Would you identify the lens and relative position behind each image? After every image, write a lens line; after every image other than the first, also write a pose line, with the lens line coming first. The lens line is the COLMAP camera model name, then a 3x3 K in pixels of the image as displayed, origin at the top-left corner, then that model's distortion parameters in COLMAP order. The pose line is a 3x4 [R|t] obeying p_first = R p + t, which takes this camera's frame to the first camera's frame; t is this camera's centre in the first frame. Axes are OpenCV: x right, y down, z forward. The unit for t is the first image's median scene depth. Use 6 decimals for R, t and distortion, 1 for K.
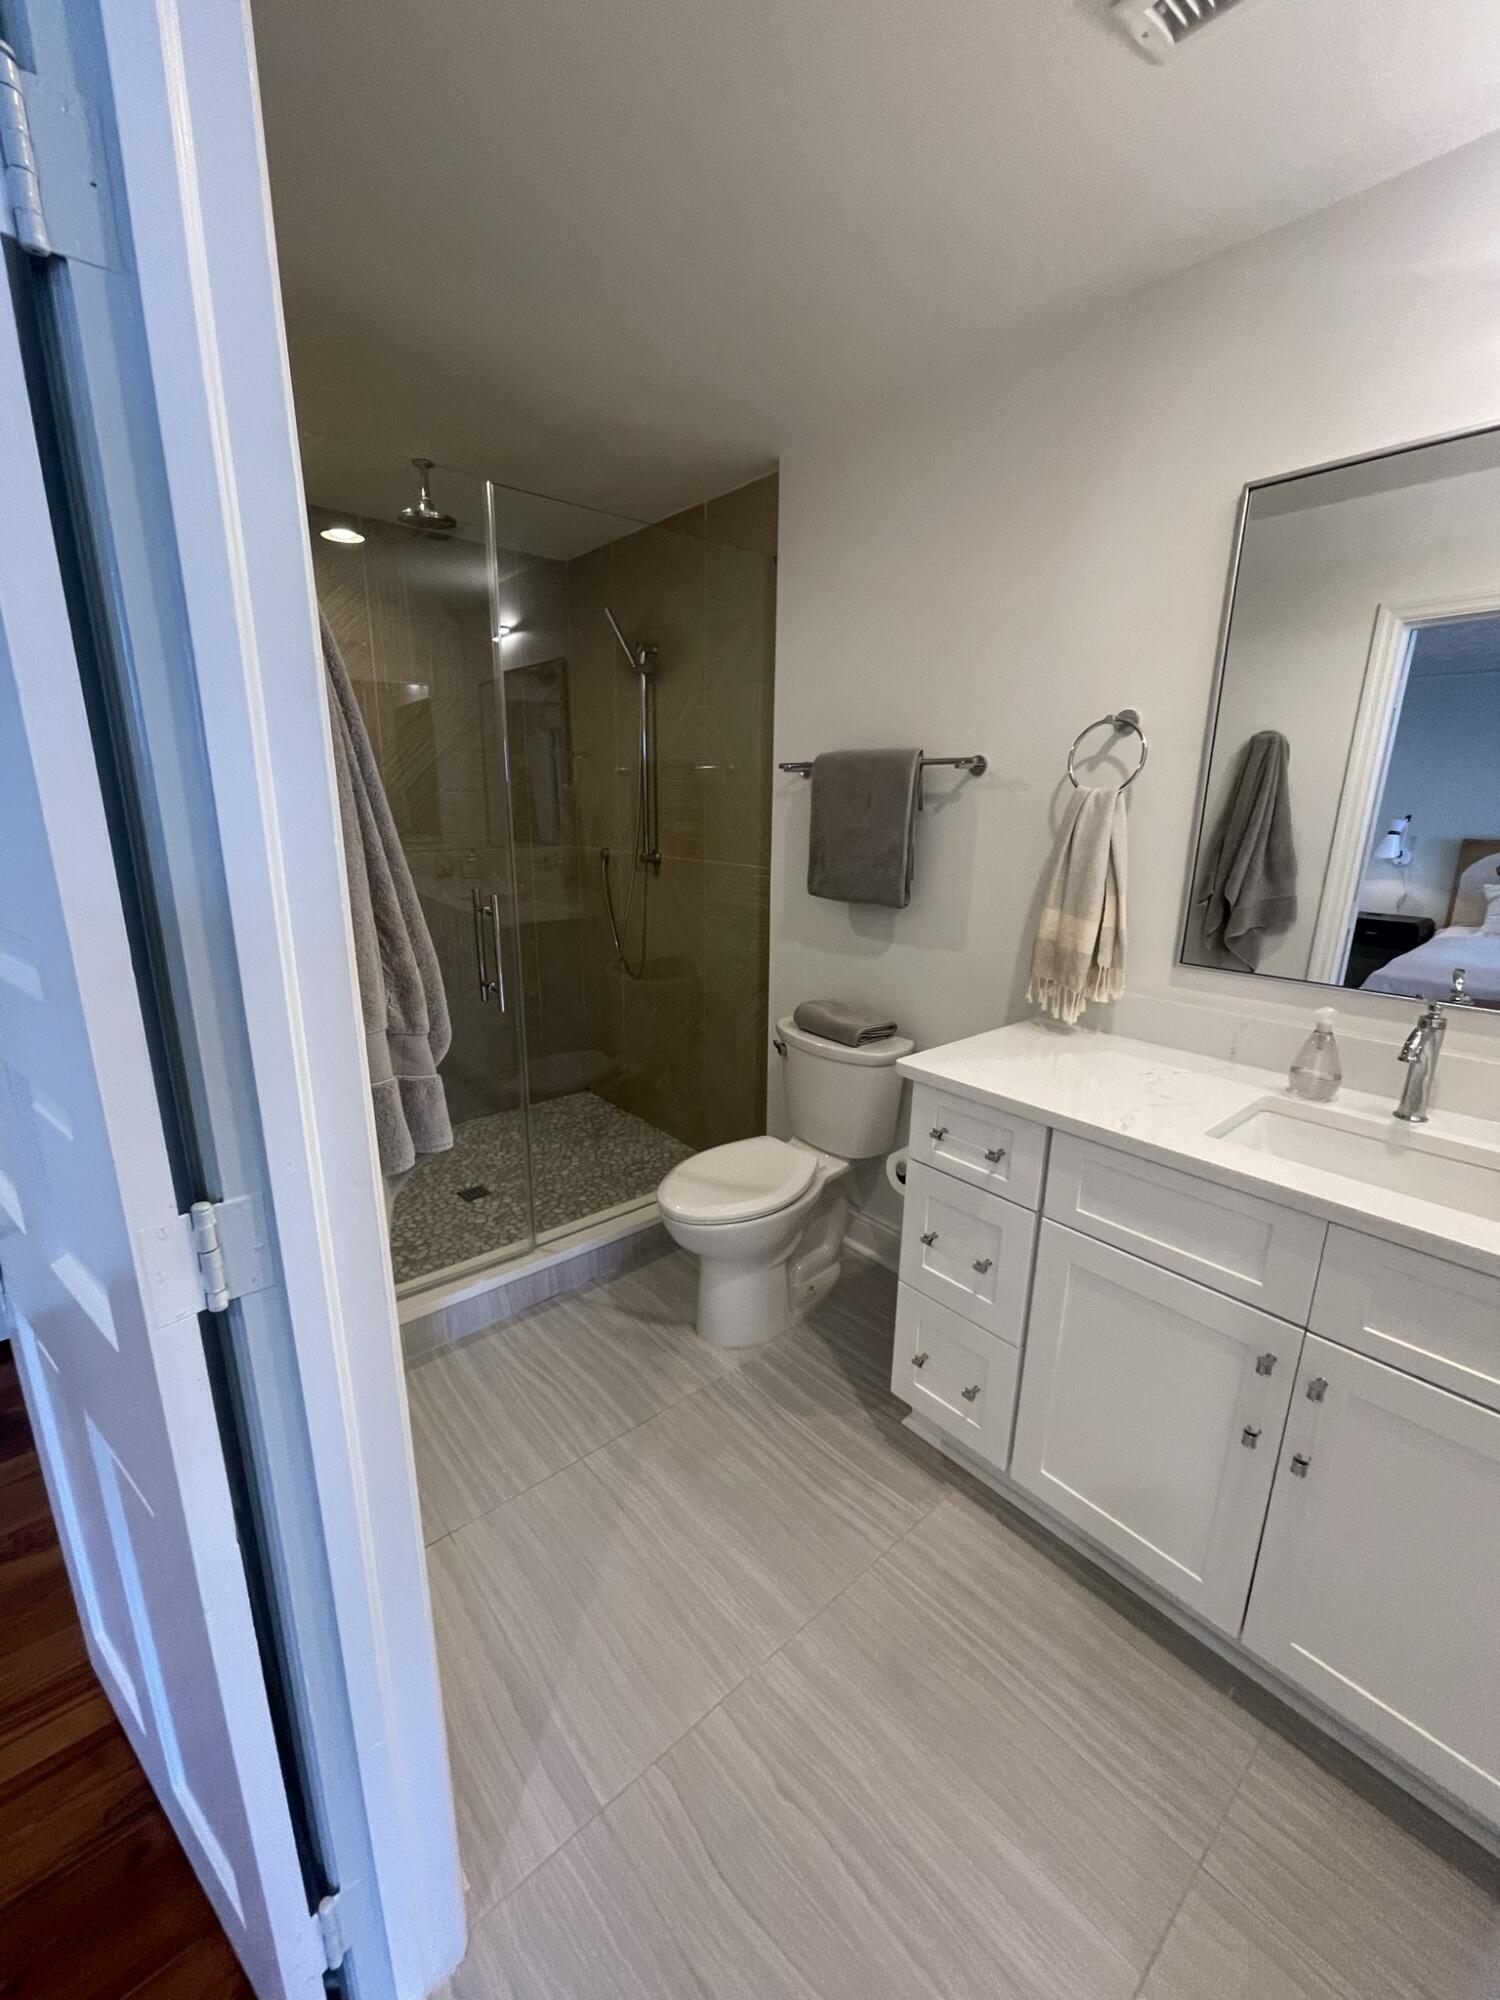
lens RADIAL K [[787.1, 0, 750.0], [0, 787.1, 1000.0], [0, 0, 1]] dist [-0.002148, -0.000052]
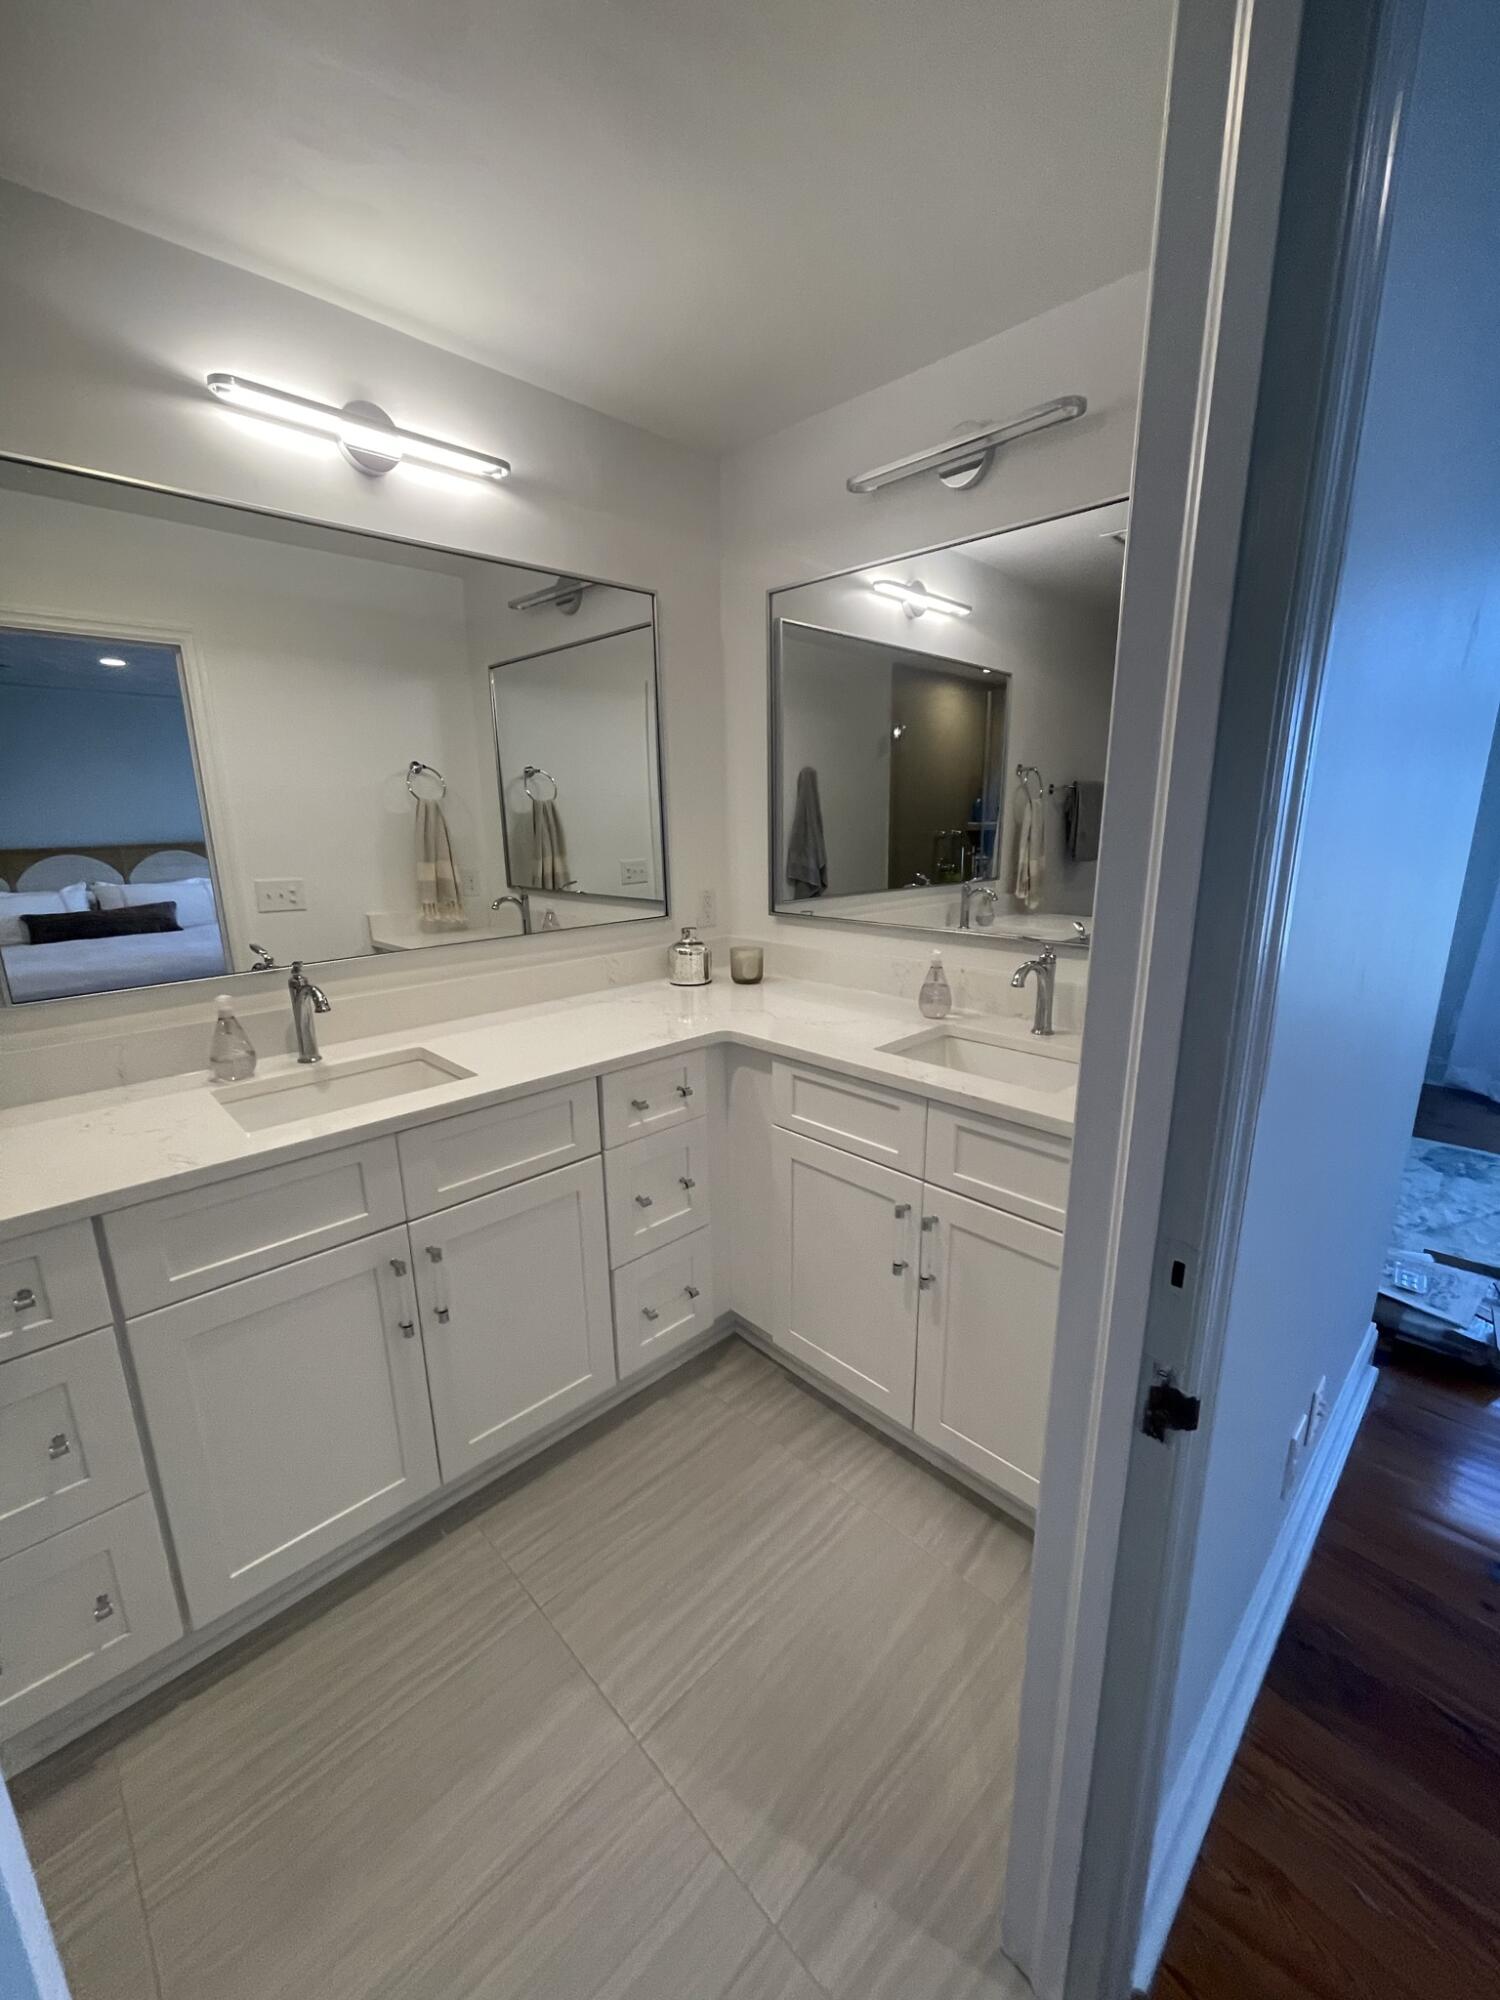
lens RADIAL K [[799.8, 0, 750.0], [0, 799.8, 1000.0], [0, 0, 1]] dist [0.001971, 0.000485]
pose [[-0.046488, -0.250503, 0.966999, -0.377373], [0.259505, 0.931780, 0.253855, -0.076895], [-0.964622, 0.262742, 0.021690, 0.275311]]
